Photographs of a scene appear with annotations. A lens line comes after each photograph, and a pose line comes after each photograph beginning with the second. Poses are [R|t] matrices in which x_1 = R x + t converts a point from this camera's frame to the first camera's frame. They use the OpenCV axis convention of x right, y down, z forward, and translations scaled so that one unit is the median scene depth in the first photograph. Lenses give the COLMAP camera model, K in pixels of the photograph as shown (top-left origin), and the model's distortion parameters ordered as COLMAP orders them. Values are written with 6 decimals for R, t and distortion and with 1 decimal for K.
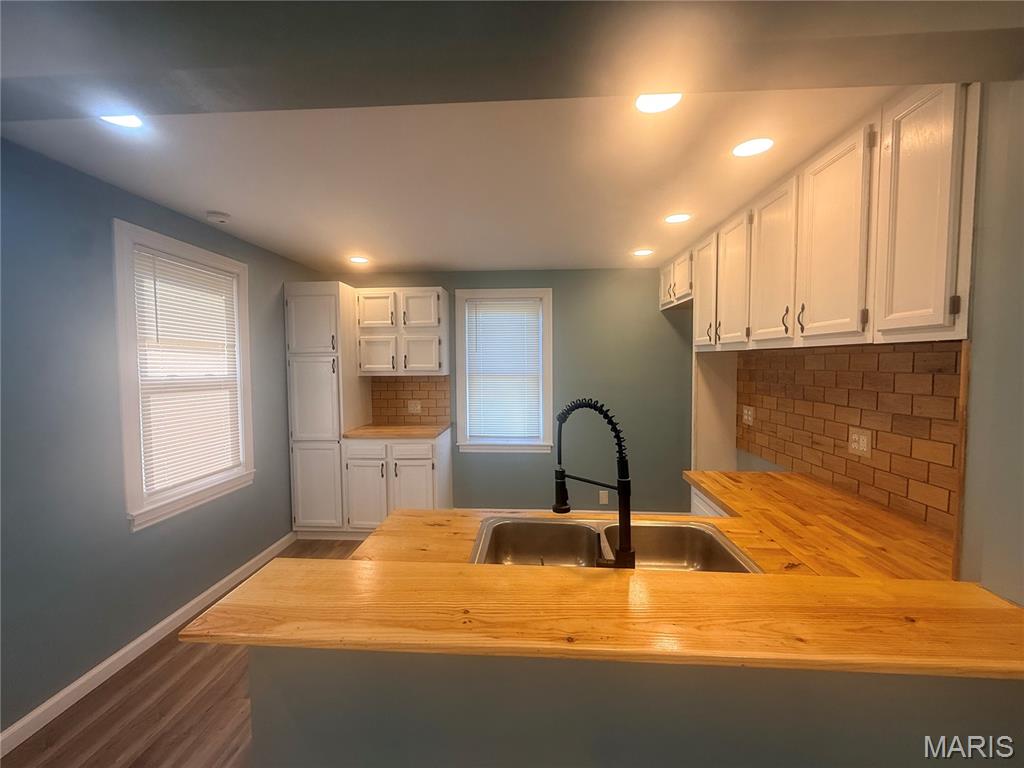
lens RADIAL K [[405.9, 0, 509.2], [0, 405.9, 384.7], [0, 0, 1]] dist [-0.002300, 0.000204]
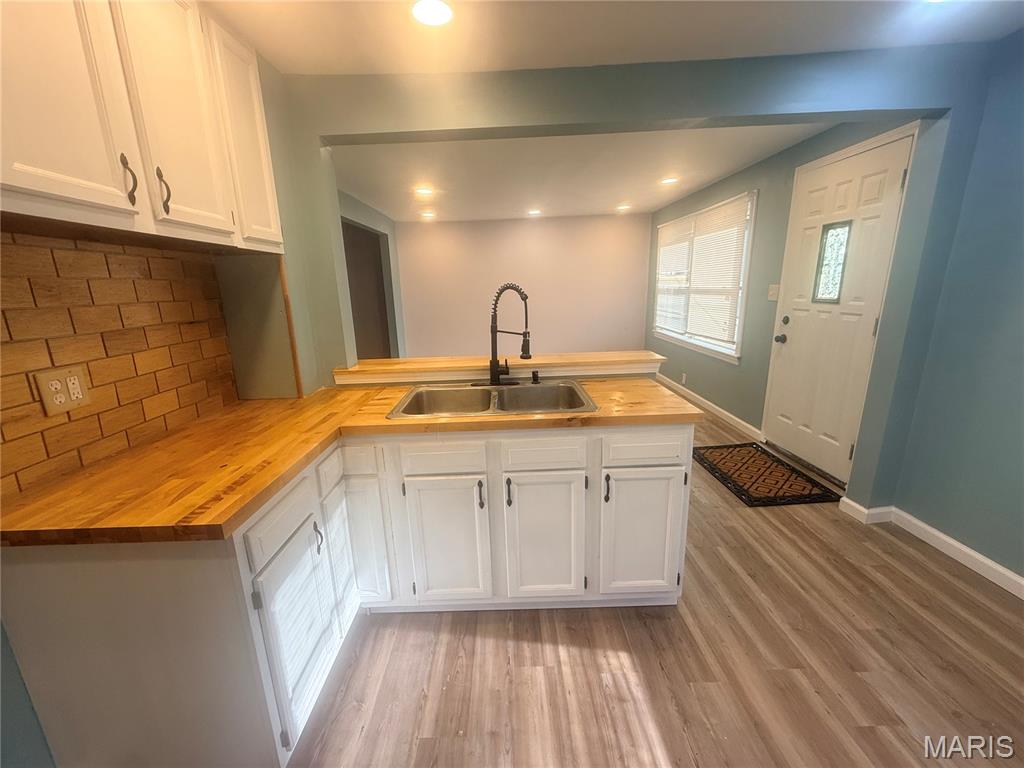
lens RADIAL K [[405.9, 0, 509.2], [0, 405.9, 384.7], [0, 0, 1]] dist [-0.002300, 0.000204]
pose [[-0.996527, 0.051561, -0.065383, 0.123383], [0.030665, 0.957281, 0.287527, -0.018658], [0.077415, 0.284524, -0.955538, 1.032278]]
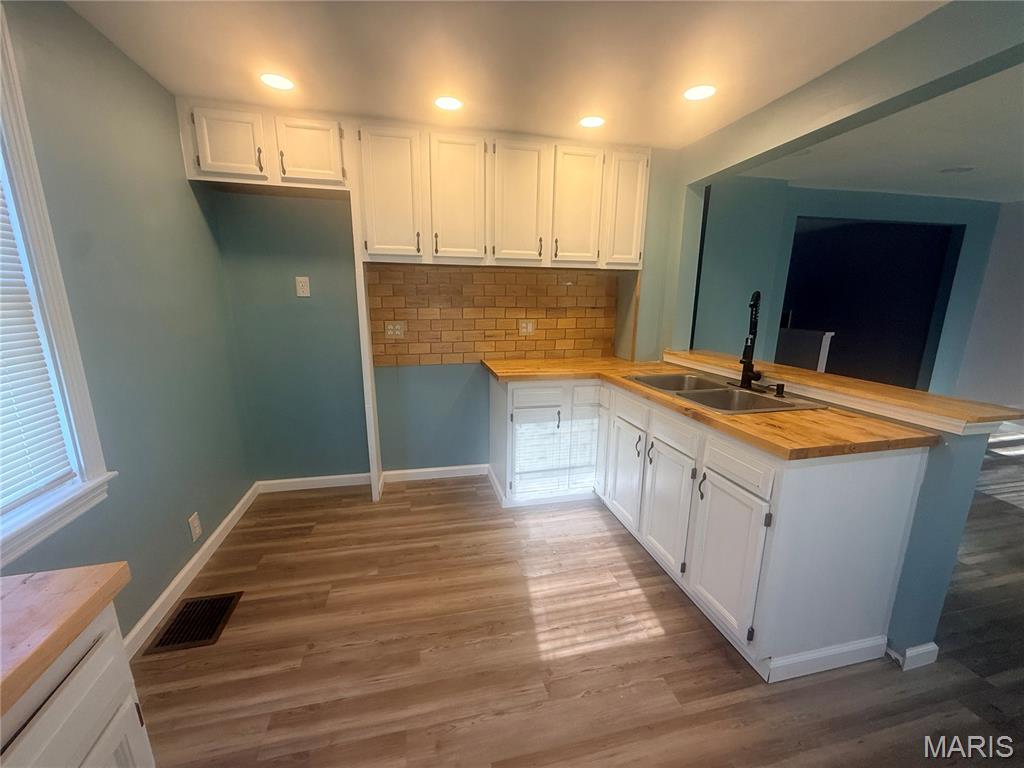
lens RADIAL K [[405.9, 0, 509.2], [0, 405.9, 384.7], [0, 0, 1]] dist [-0.002300, 0.000204]
pose [[-0.291813, -0.201092, 0.935097, -0.462646], [0.046437, 0.973518, 0.223846, -0.005927], [-0.955347, 0.108744, -0.274747, 0.965542]]
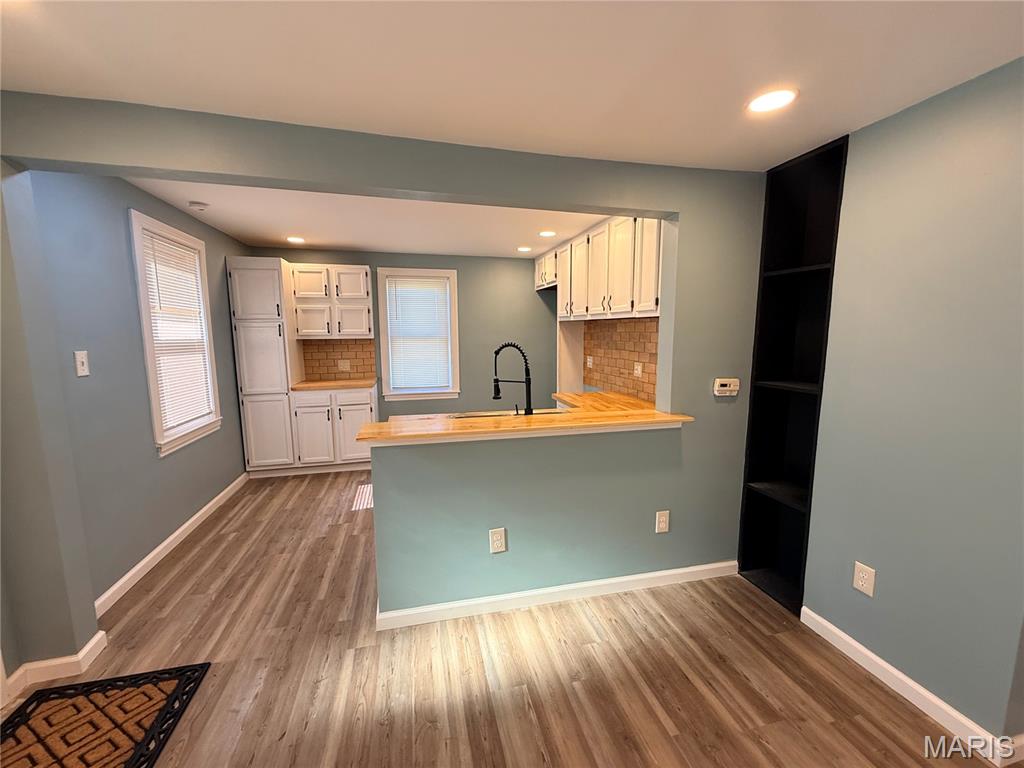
lens RADIAL K [[405.9, 0, 509.2], [0, 405.9, 384.7], [0, 0, 1]] dist [-0.002300, 0.000204]
pose [[0.954360, -0.037951, 0.296238, -0.169045], [0.015101, 0.996757, 0.079047, 0.032736], [-0.298277, -0.070966, 0.951838, -0.389195]]
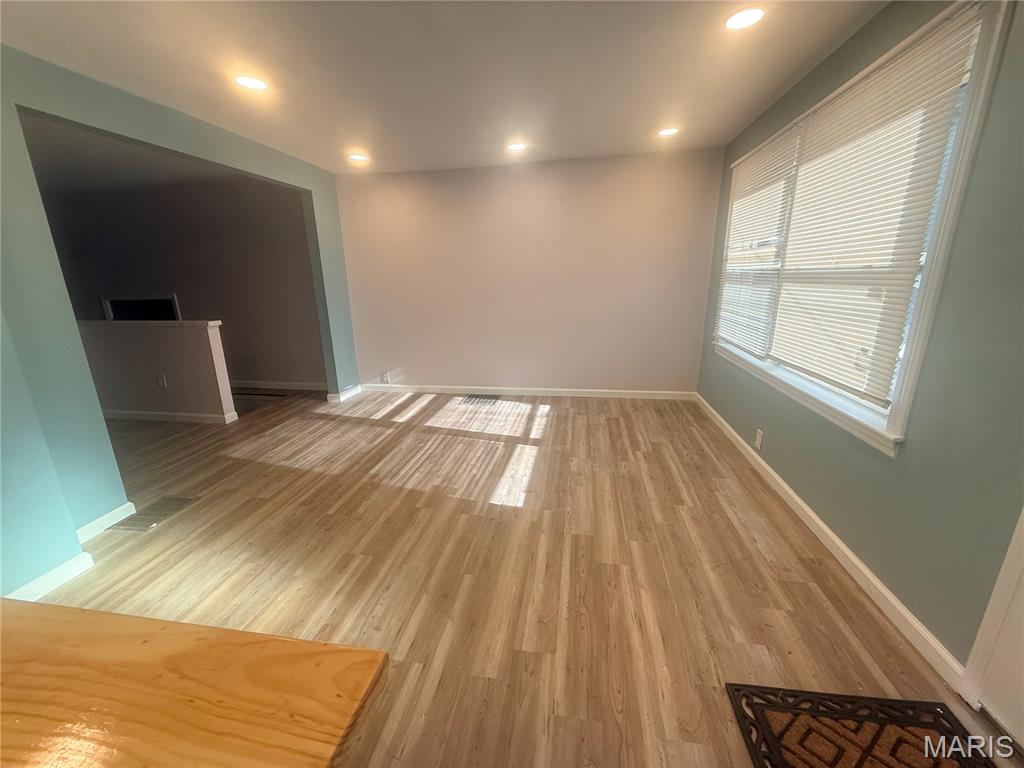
lens RADIAL K [[405.9, 0, 509.2], [0, 405.9, 384.7], [0, 0, 1]] dist [-0.002300, 0.000204]
pose [[-0.994570, -0.004041, 0.103992, -0.256639], [0.028671, 0.949939, 0.311119, 0.046494], [-0.100043, 0.312411, -0.944664, 0.334172]]
